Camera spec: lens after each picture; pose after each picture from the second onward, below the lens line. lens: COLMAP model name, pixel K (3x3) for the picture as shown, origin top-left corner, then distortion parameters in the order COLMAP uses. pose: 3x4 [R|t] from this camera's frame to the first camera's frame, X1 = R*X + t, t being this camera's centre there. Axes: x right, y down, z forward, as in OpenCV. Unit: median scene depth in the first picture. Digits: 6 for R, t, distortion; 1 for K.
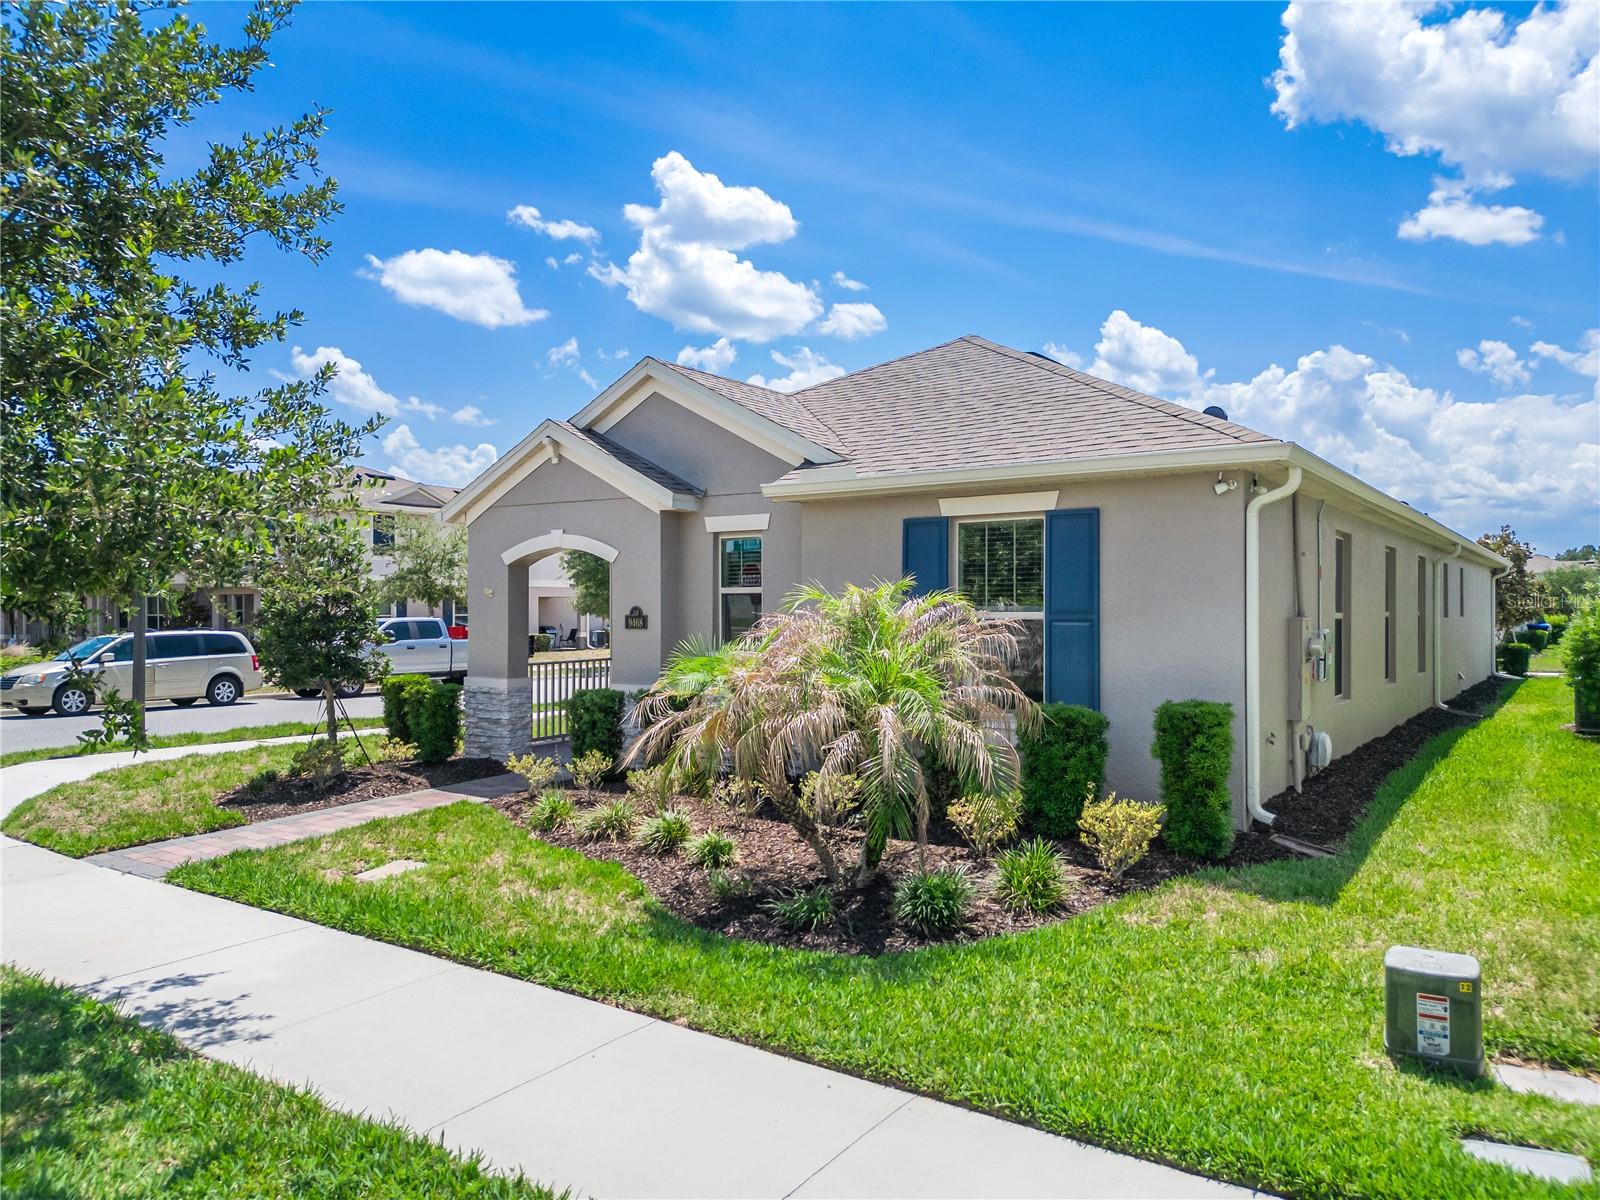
lens RADIAL K [[1141.2, 0, 800.0], [0, 1141.2, 600.0], [0, 0, 1]] dist [0.042555, -0.002053]
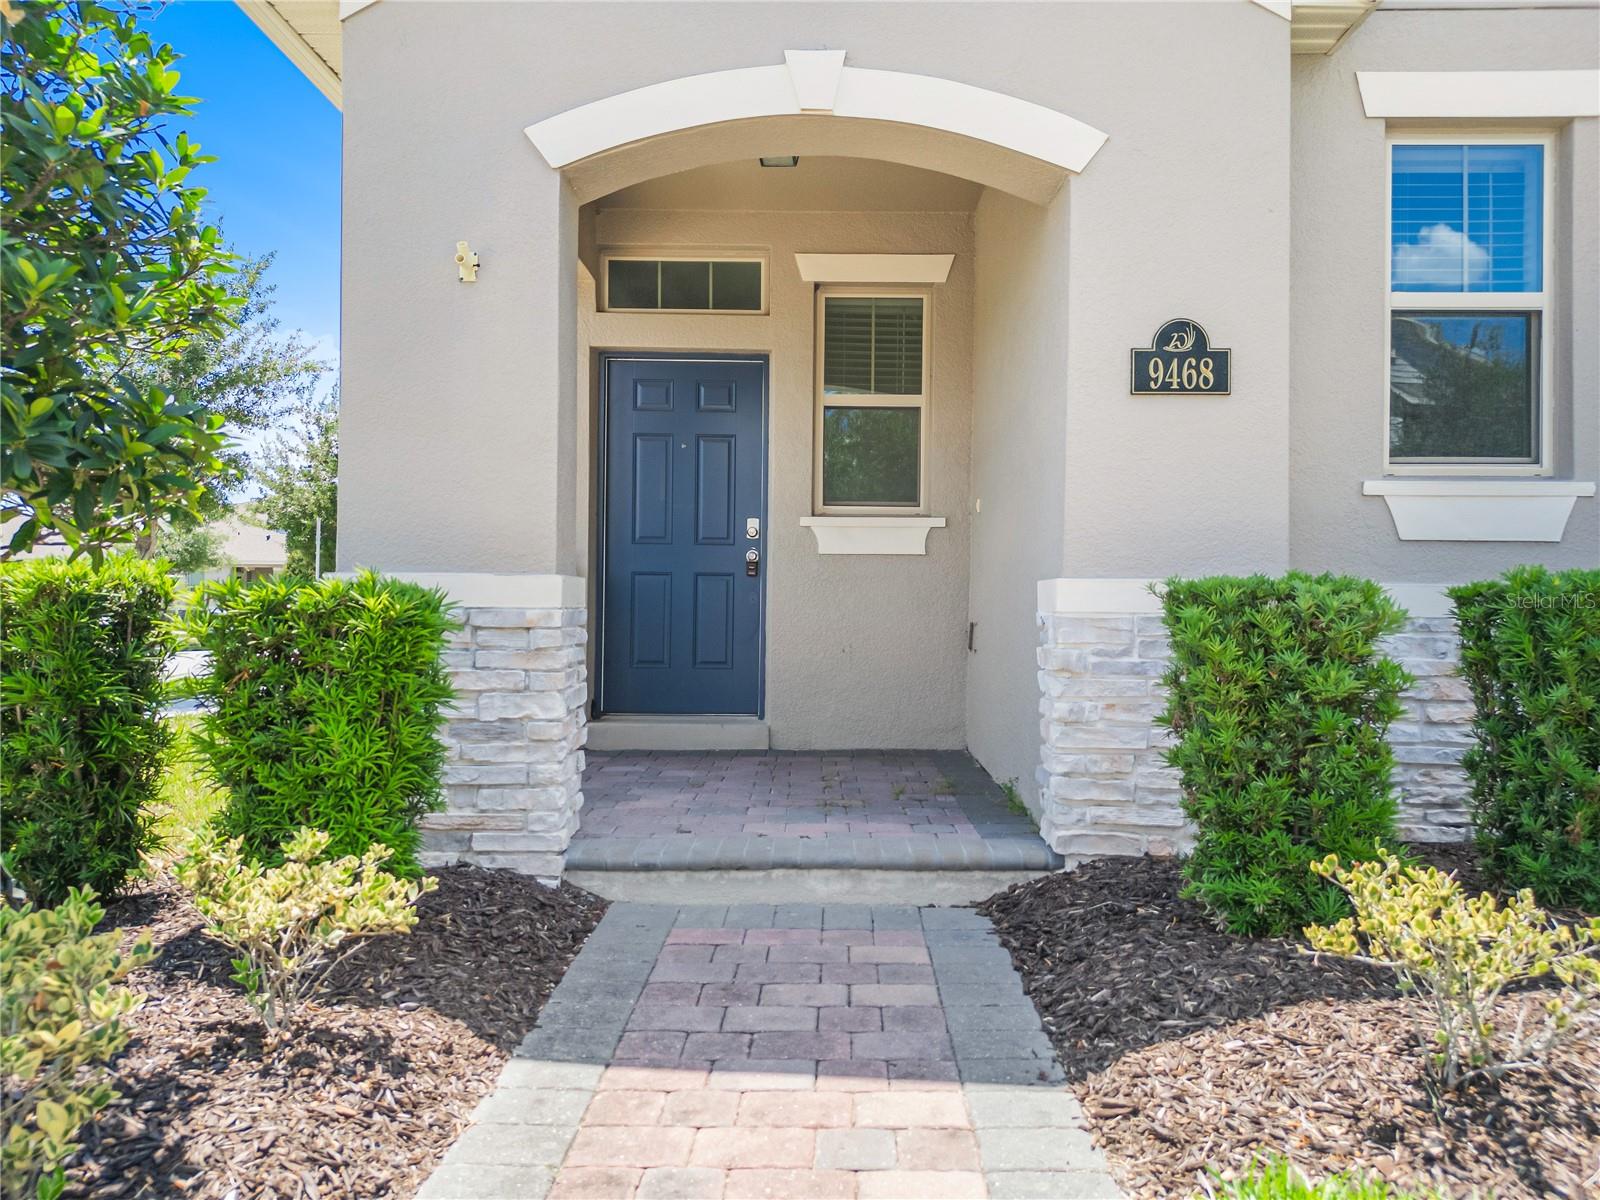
lens RADIAL K [[1141.2, 0, 800.0], [0, 1141.2, 600.0], [0, 0, 1]] dist [0.042555, -0.002053]
pose [[0.834892, 0.013221, 0.550255, -0.499888], [-0.013320, 0.999904, -0.003815, 0.104344], [-0.550252, -0.004145, 0.834988, 1.016532]]
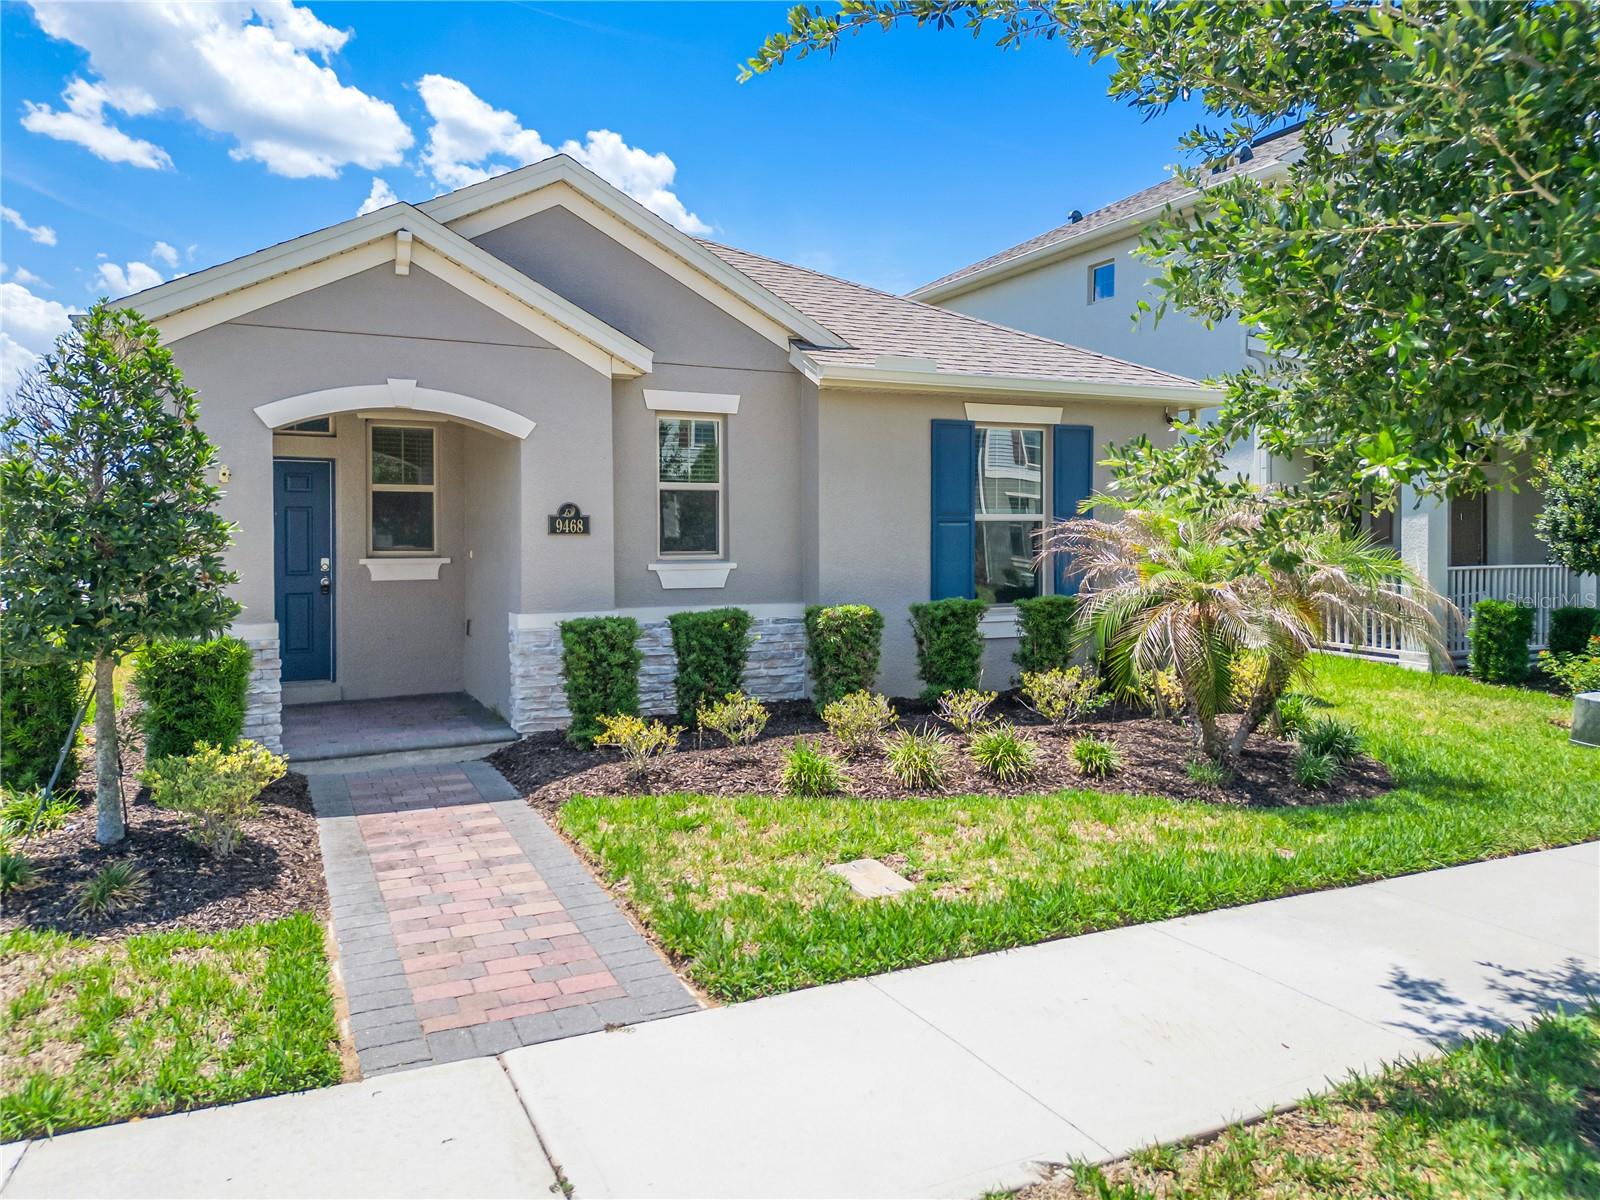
lens RADIAL K [[1163.1, 0, 828.4], [0, 1163.1, 547.6], [0, 0, 1]] dist [0.045362, -0.003231]
pose [[0.479872, -0.007153, 0.877309, -0.896366], [-0.003655, 0.999942, 0.010152, 0.032246], [-0.877331, -0.008078, 0.479818, 0.643101]]
